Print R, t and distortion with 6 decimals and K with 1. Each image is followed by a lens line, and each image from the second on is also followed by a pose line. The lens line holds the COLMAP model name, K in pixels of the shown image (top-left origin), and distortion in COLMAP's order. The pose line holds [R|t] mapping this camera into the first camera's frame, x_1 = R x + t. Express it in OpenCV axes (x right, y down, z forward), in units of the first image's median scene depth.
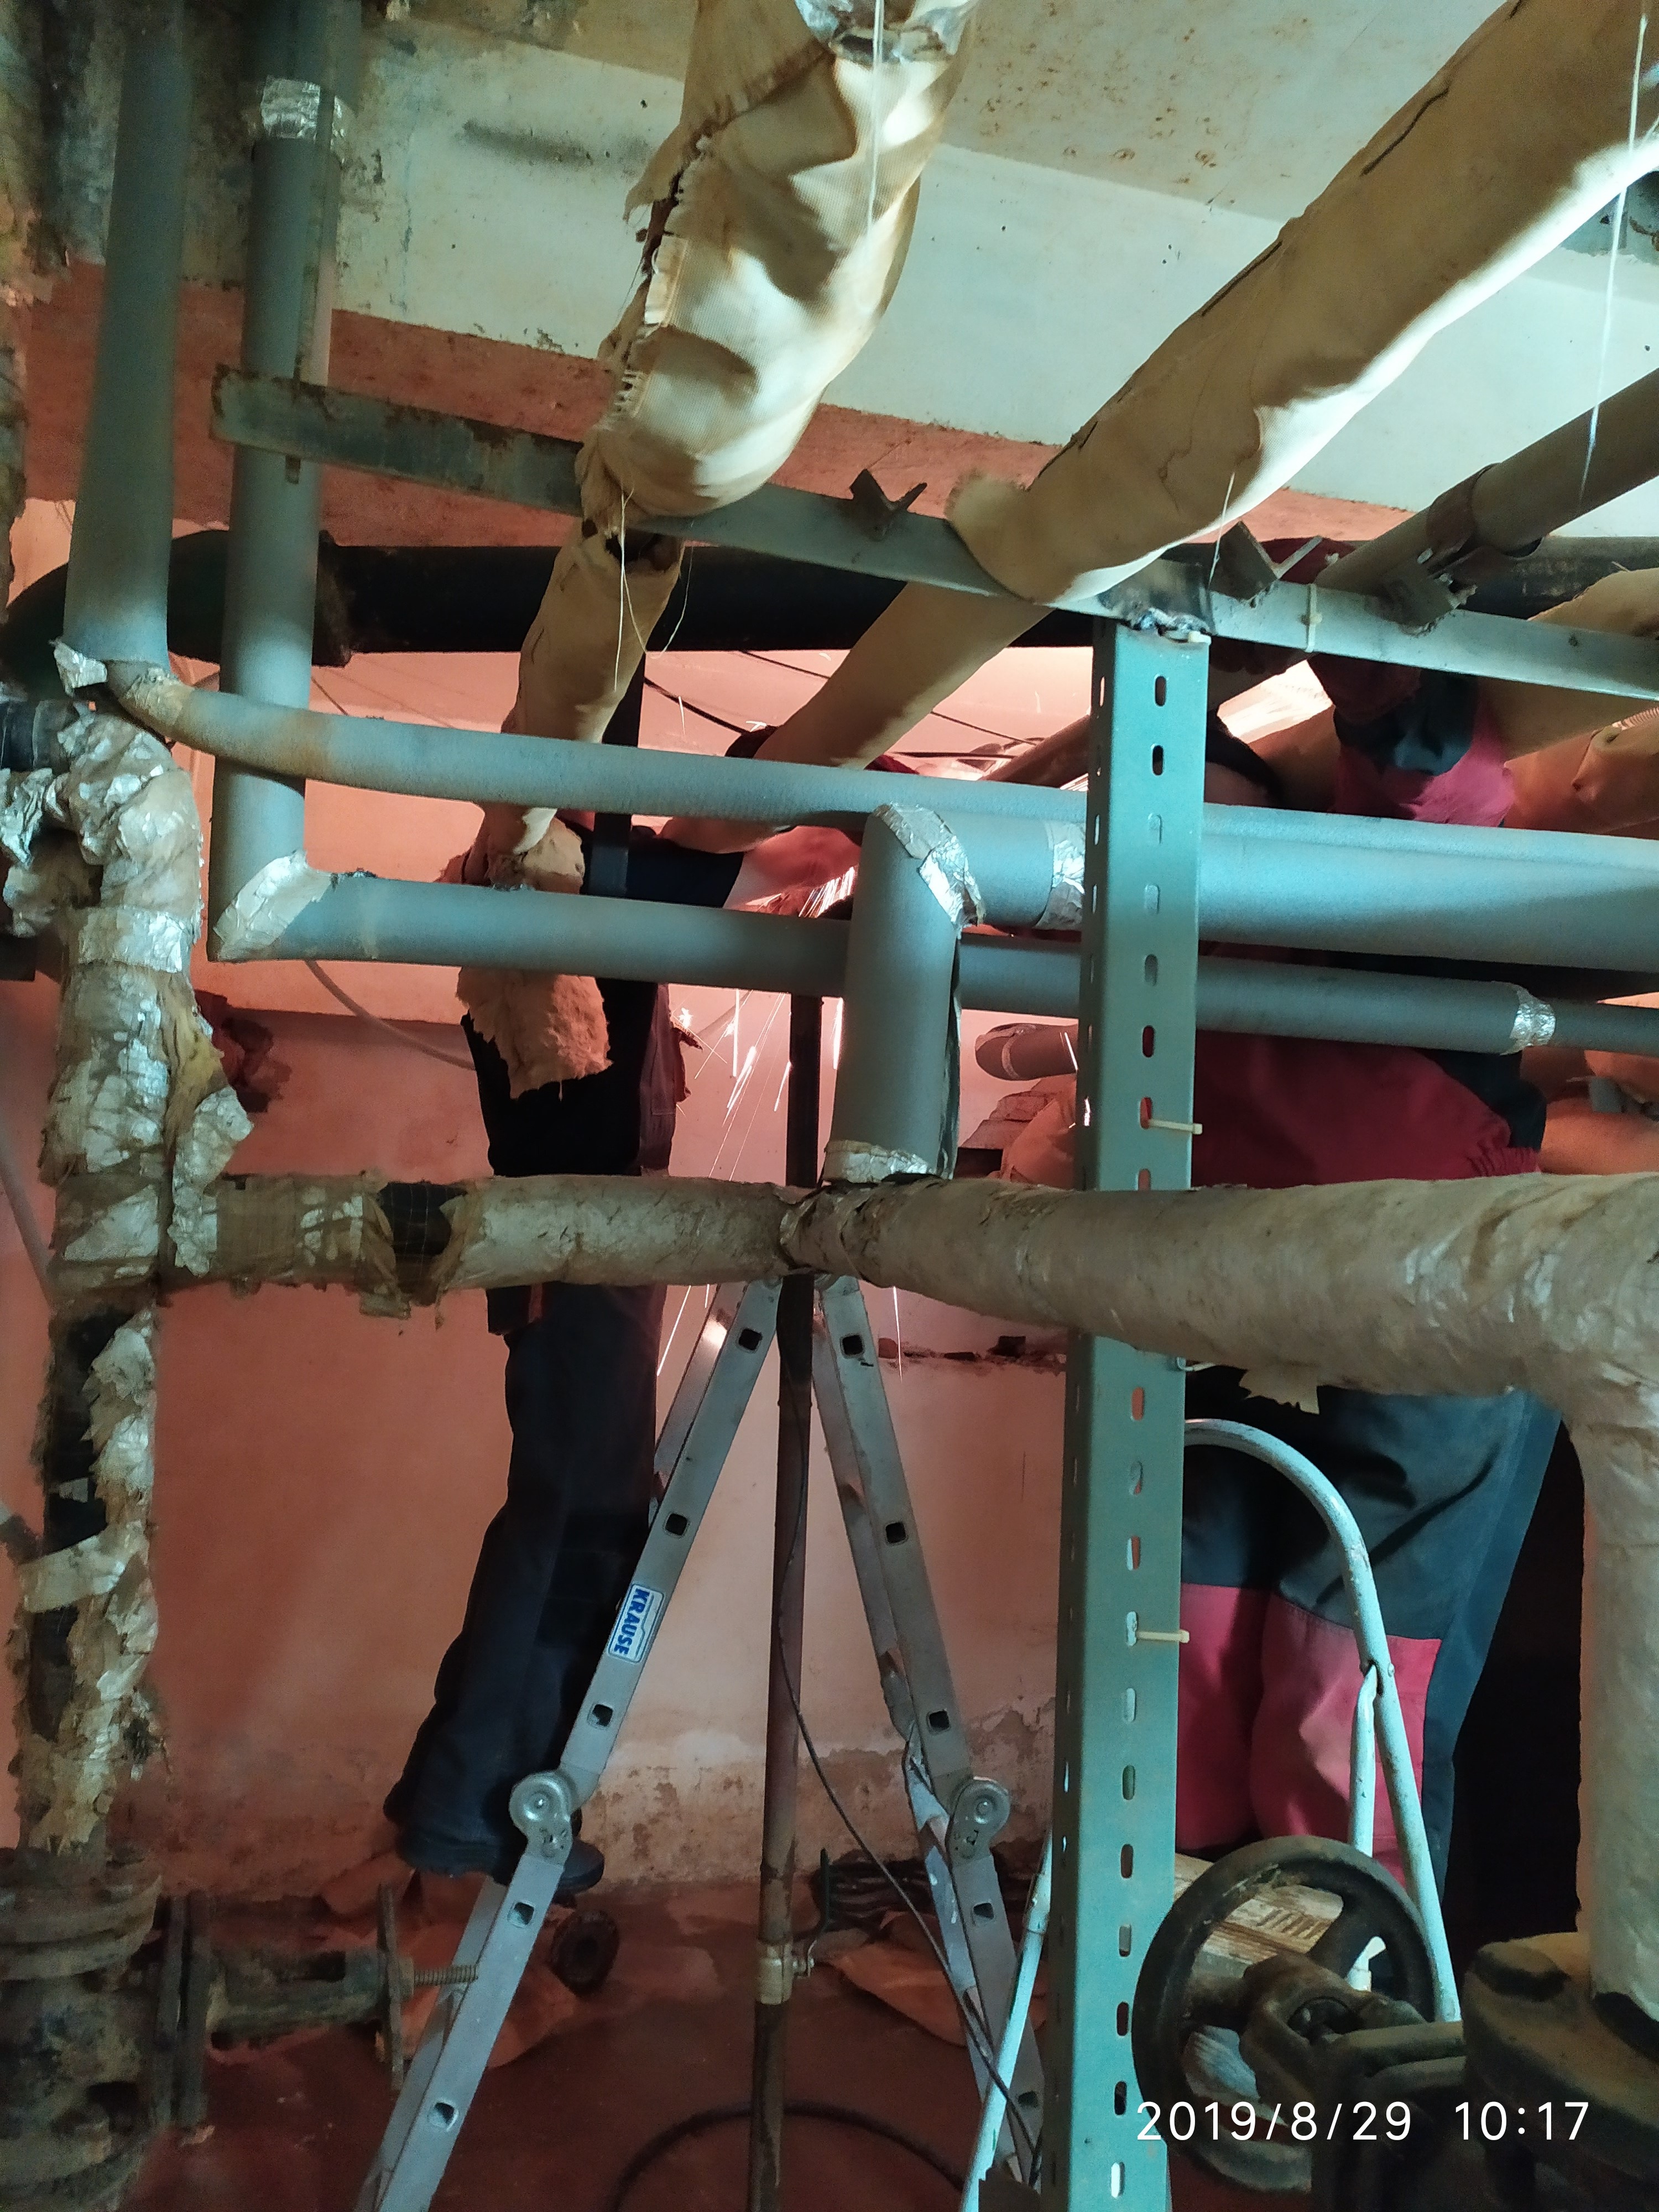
lens RADIAL K [[1630.3, 0, 829.5], [0, 1630.3, 1106.0], [0, 0, 1]] dist [0.063426, -0.067196]
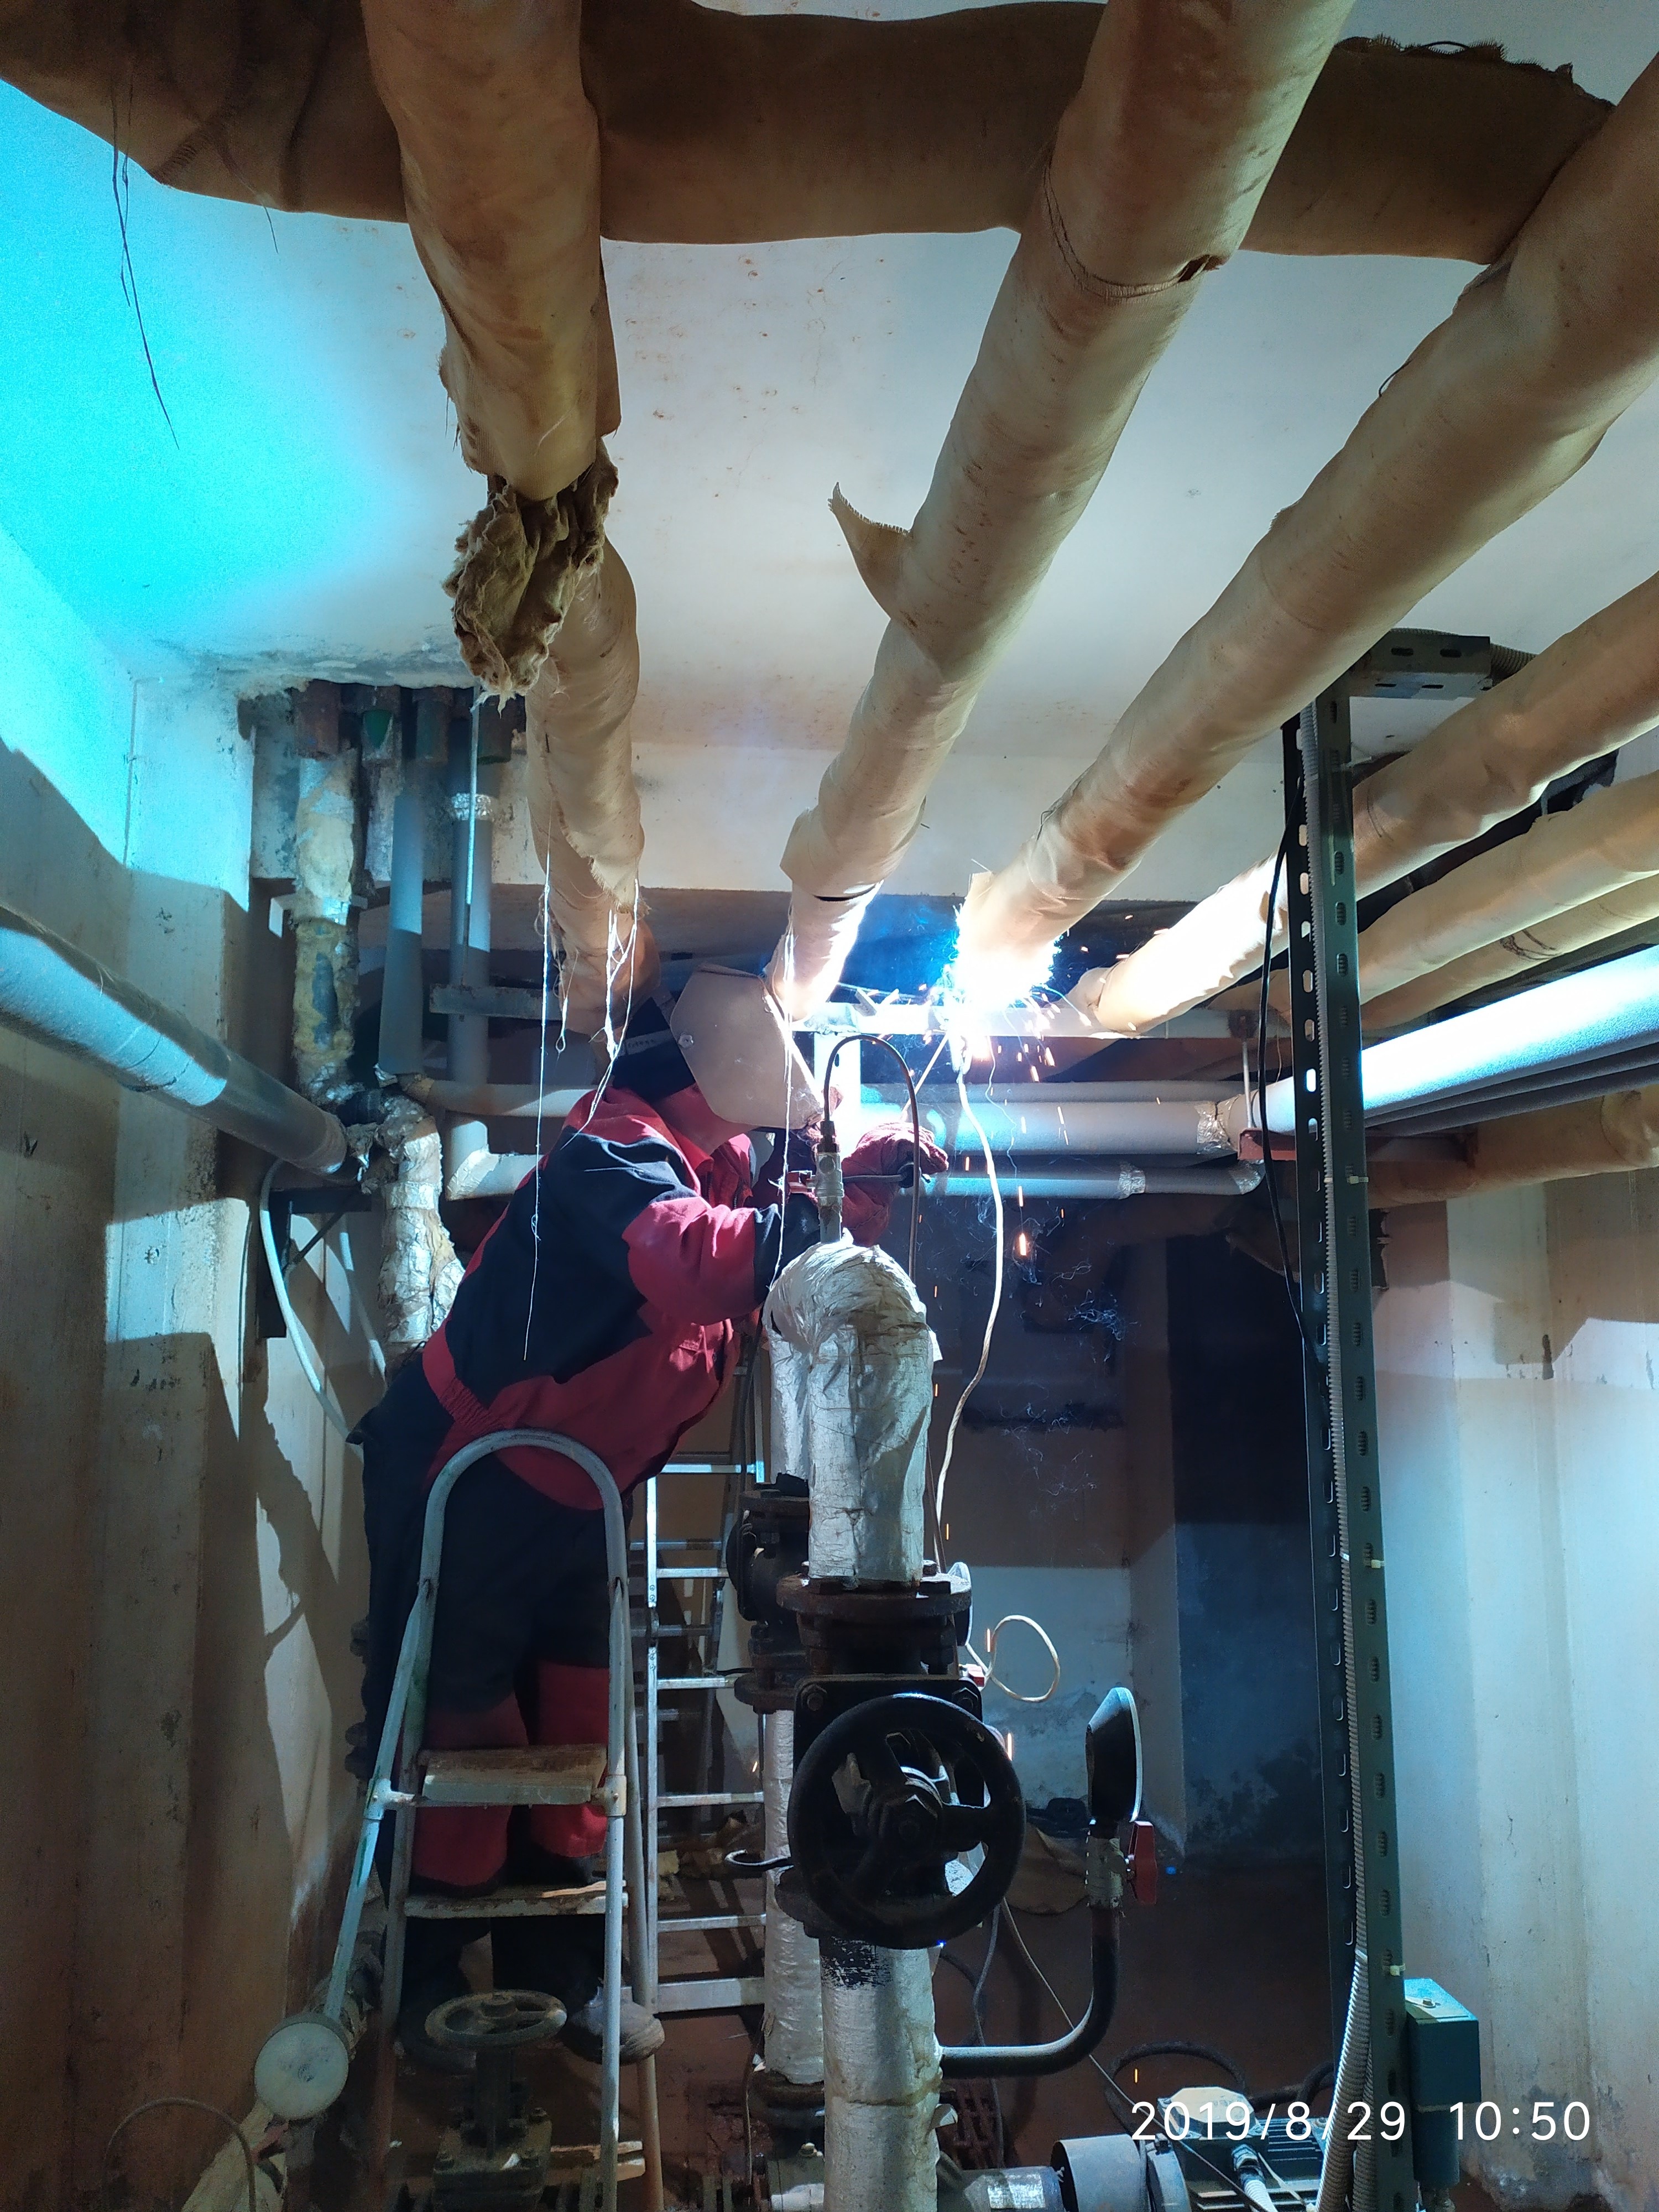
lens RADIAL K [[1630.3, 0, 829.5], [0, 1630.3, 1106.0], [0, 0, 1]] dist [0.063426, -0.067196]
pose [[0.983150, -0.071266, -0.168336, 0.486292], [0.058961, 0.995286, -0.077006, -0.017881], [0.173031, 0.065783, 0.982717, -1.029397]]
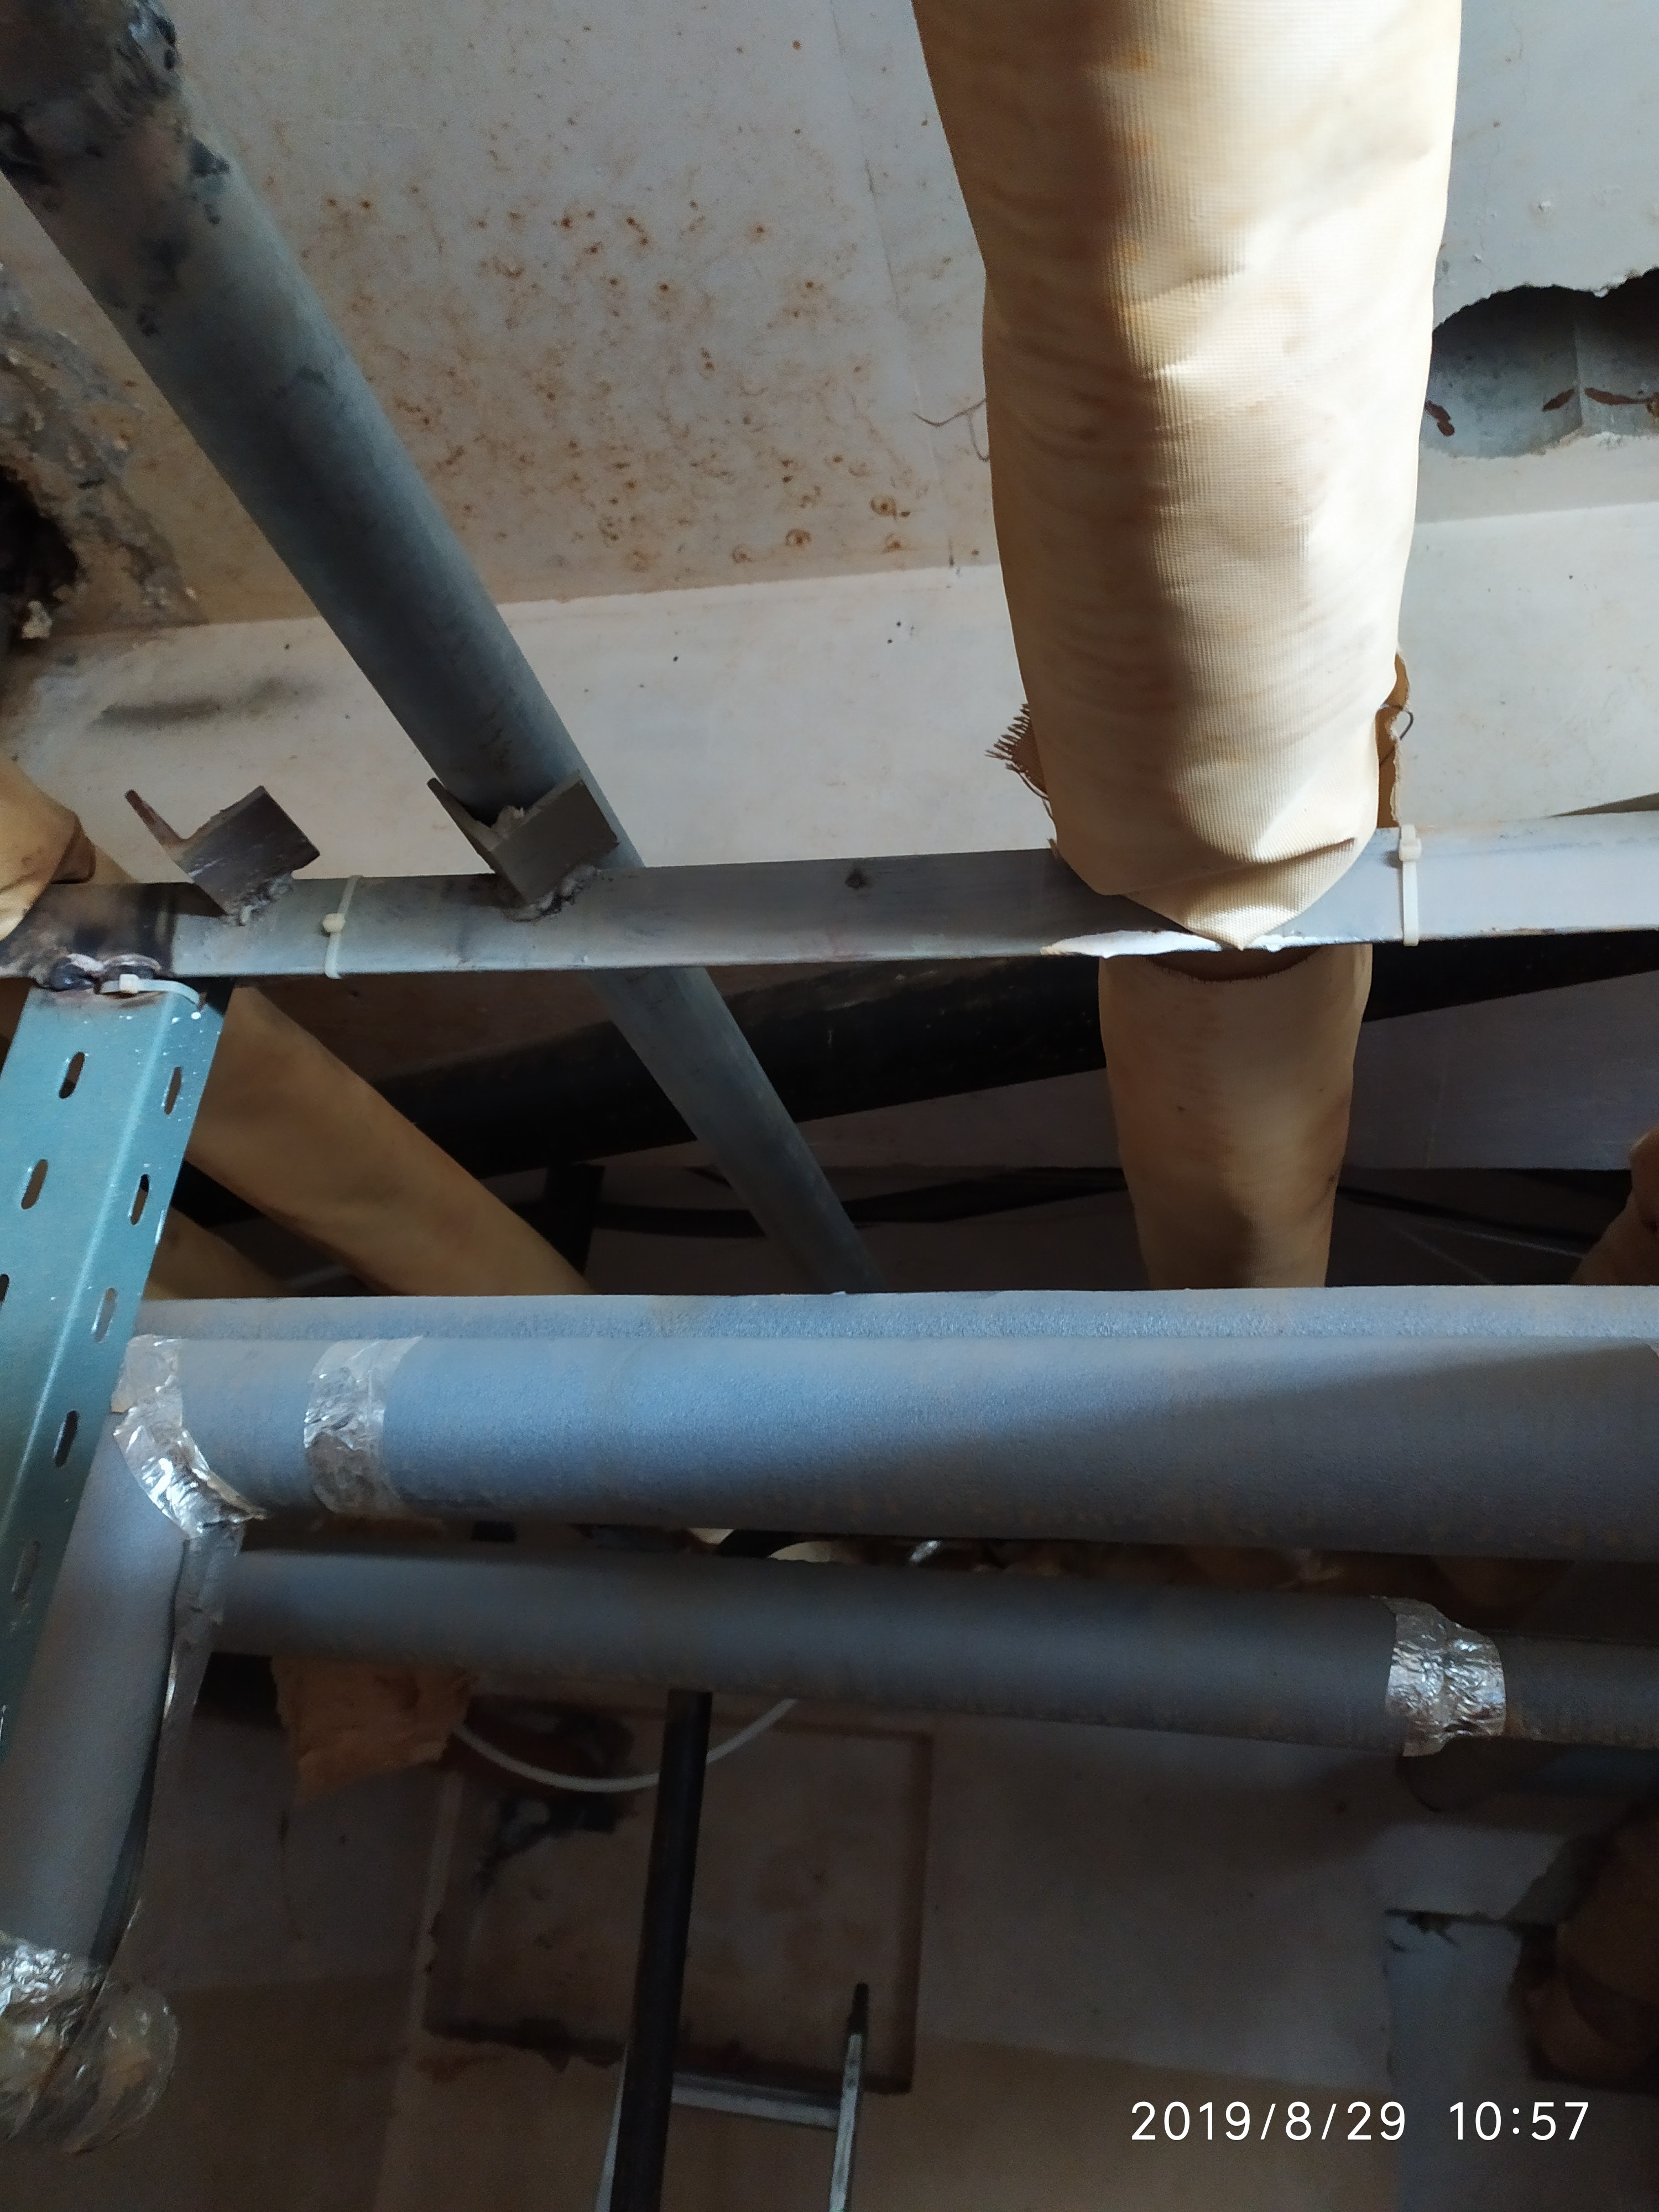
lens RADIAL K [[1655.3, 0, 833.7], [0, 1655.3, 1114.6], [0, 0, 1]] dist [0.063390, -0.070085]
pose [[0.878814, -0.163474, -0.448288, 0.615807], [-0.027390, 0.920653, -0.389421, -0.008813], [0.476378, 0.354507, 0.804605, 0.557911]]
